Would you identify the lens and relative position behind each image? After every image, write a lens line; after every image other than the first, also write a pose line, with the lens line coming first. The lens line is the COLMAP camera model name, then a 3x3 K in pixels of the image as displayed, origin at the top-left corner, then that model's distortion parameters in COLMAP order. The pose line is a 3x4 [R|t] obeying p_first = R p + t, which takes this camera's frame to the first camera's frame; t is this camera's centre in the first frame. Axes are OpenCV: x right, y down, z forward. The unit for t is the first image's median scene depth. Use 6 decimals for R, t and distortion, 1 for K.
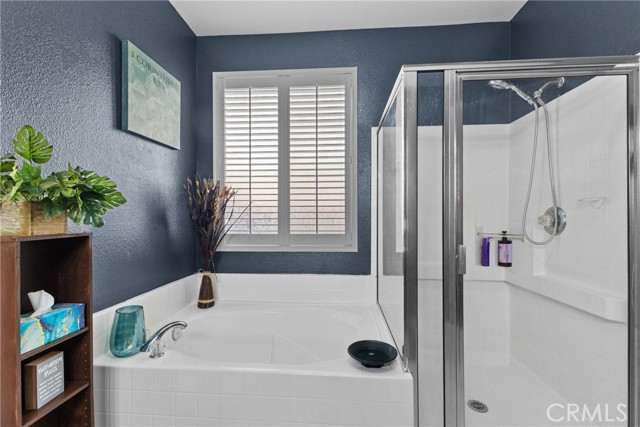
lens RADIAL K [[278.6, 0, 331.9], [0, 278.6, 213.6], [0, 0, 1]] dist [0.009499, -0.003249]
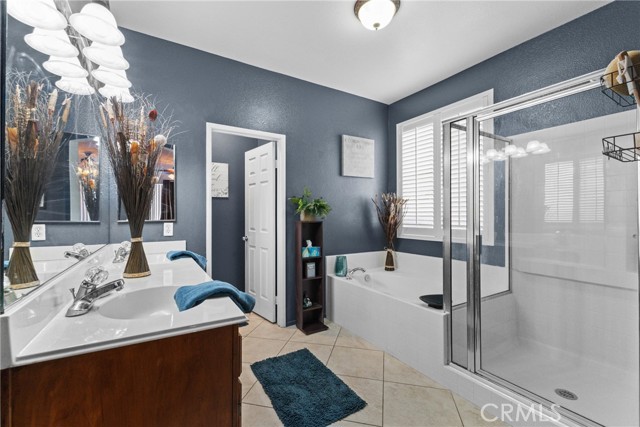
lens RADIAL K [[278.6, 0, 318.7], [0, 278.6, 214.3], [0, 0, 1]] dist [0.009499, -0.003249]
pose [[0.572595, -0.006668, -0.819811, 0.890574], [0.007750, 0.999966, -0.002720, 0.005971], [0.819801, -0.004796, 0.572628, -0.376323]]
